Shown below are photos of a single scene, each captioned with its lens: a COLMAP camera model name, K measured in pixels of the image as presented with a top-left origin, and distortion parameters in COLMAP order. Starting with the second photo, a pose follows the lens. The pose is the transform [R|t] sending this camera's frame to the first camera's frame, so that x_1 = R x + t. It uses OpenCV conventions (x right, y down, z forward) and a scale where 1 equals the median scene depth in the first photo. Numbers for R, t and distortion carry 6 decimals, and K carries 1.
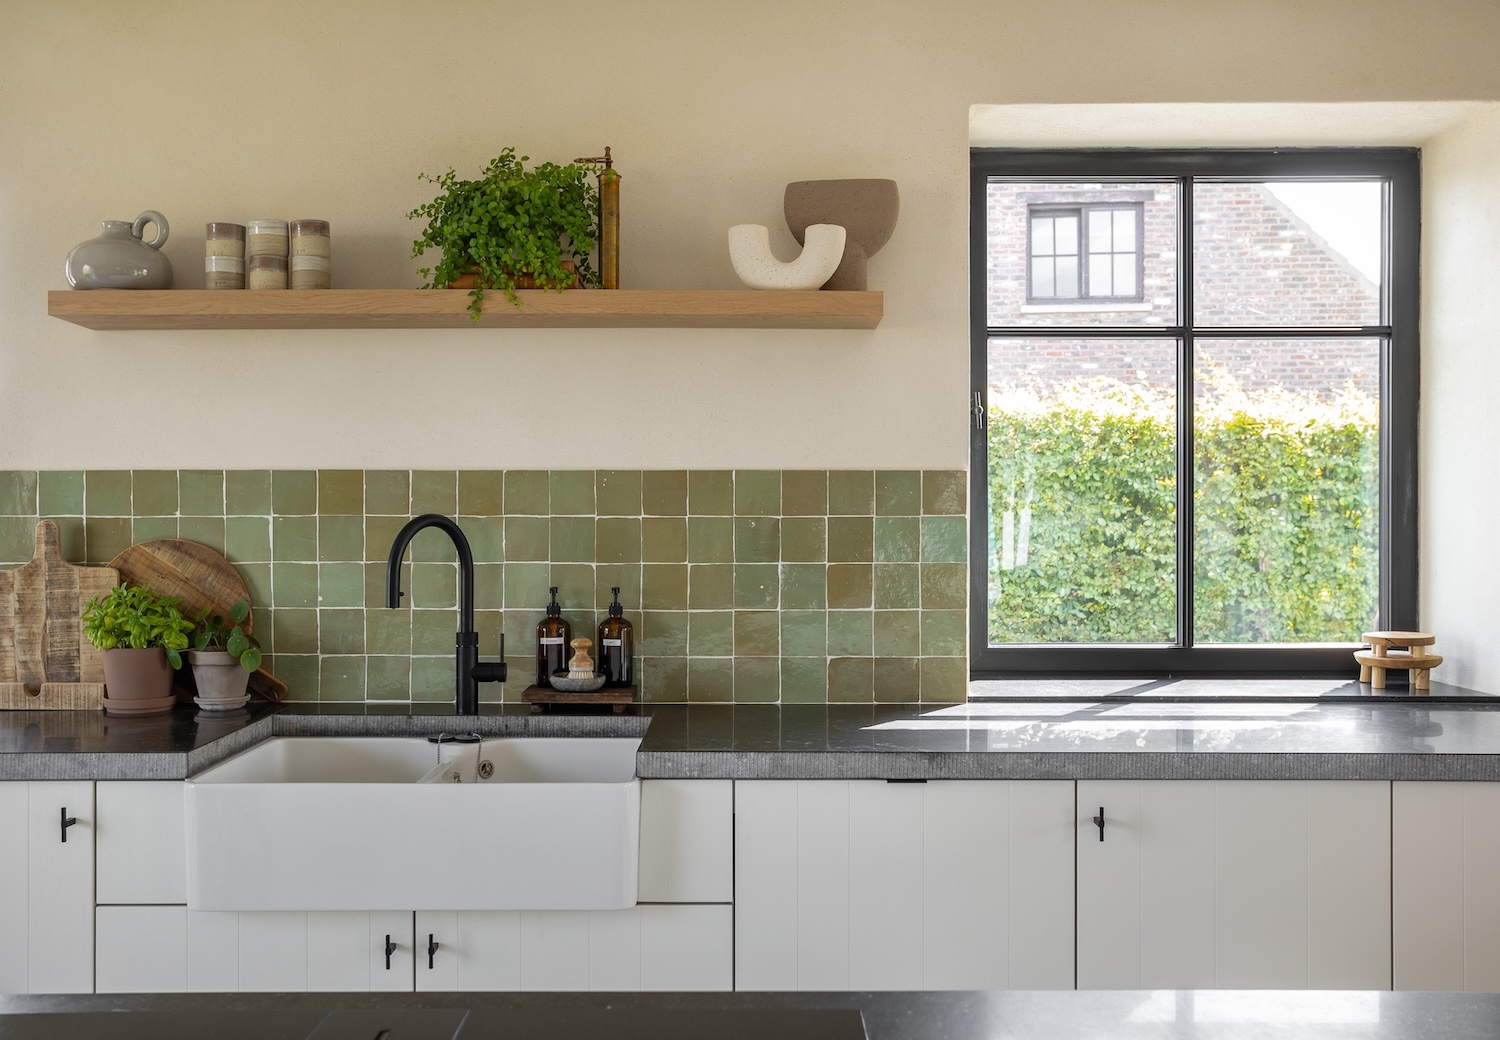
lens RADIAL K [[1670.0, 0, 750.0], [0, 1670.0, 520.0], [0, 0, 1]] dist [0.001301, 0.018559]
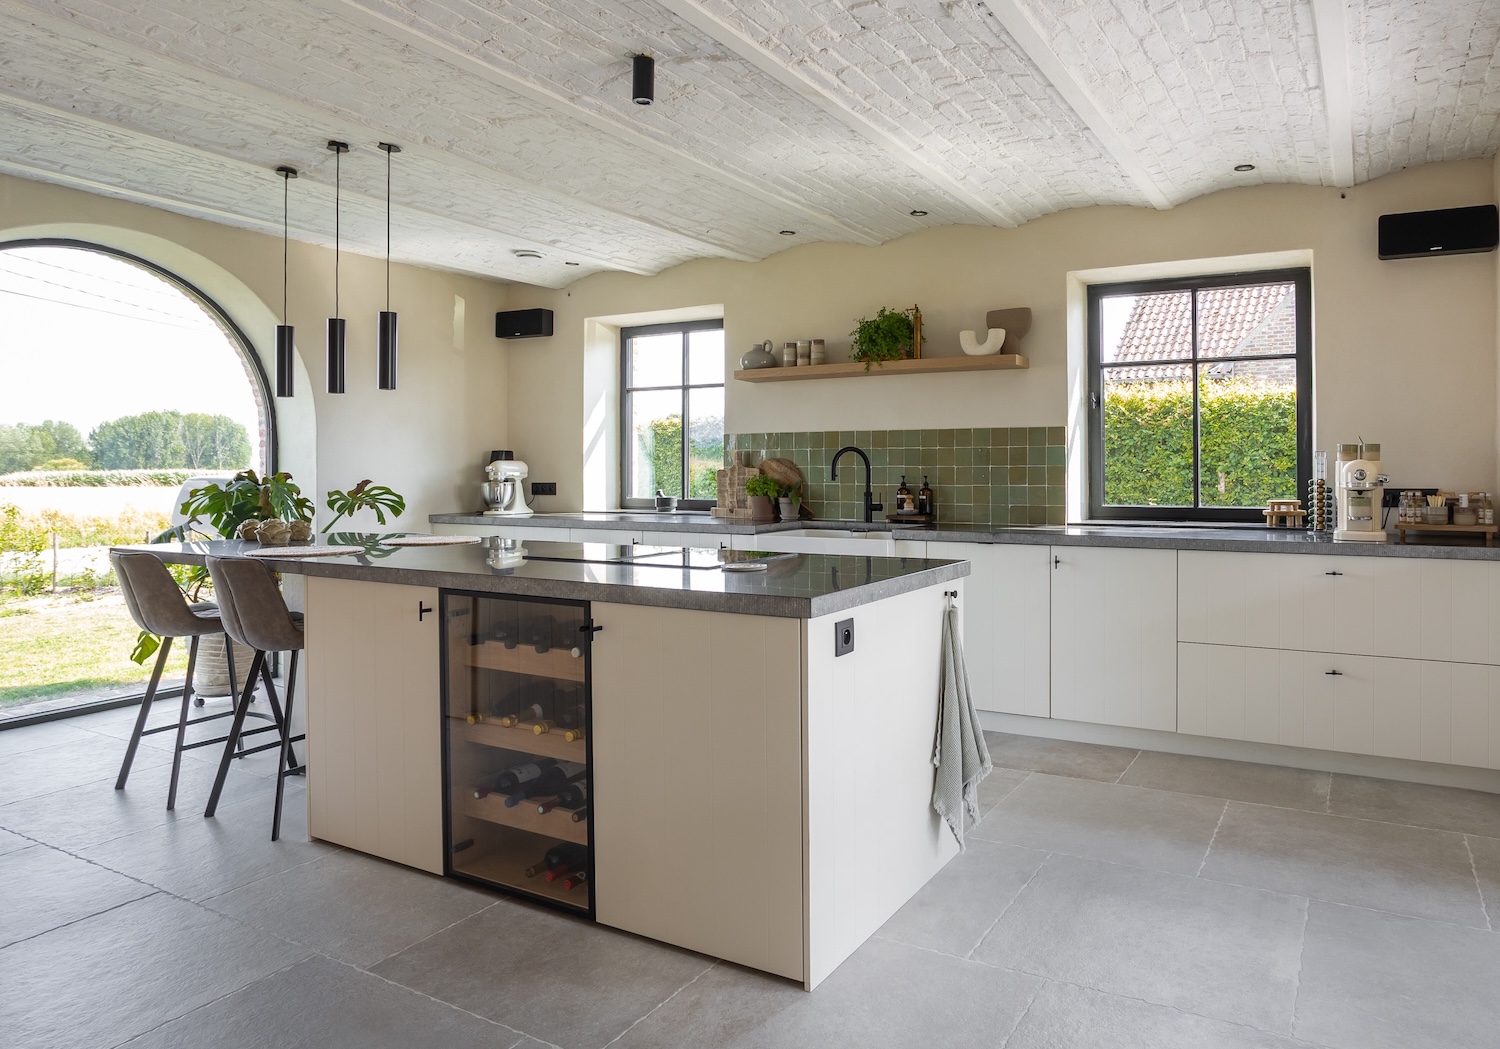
lens RADIAL K [[1016.3, 0, 750.8], [0, 1016.3, 465.3], [0, 0, 1]] dist [0.000308, 0.000351]
pose [[0.850715, -0.001685, -0.525624, 0.504354], [-0.005505, 0.999911, -0.012115, 0.044732], [0.525598, 0.013200, 0.850631, -0.449454]]
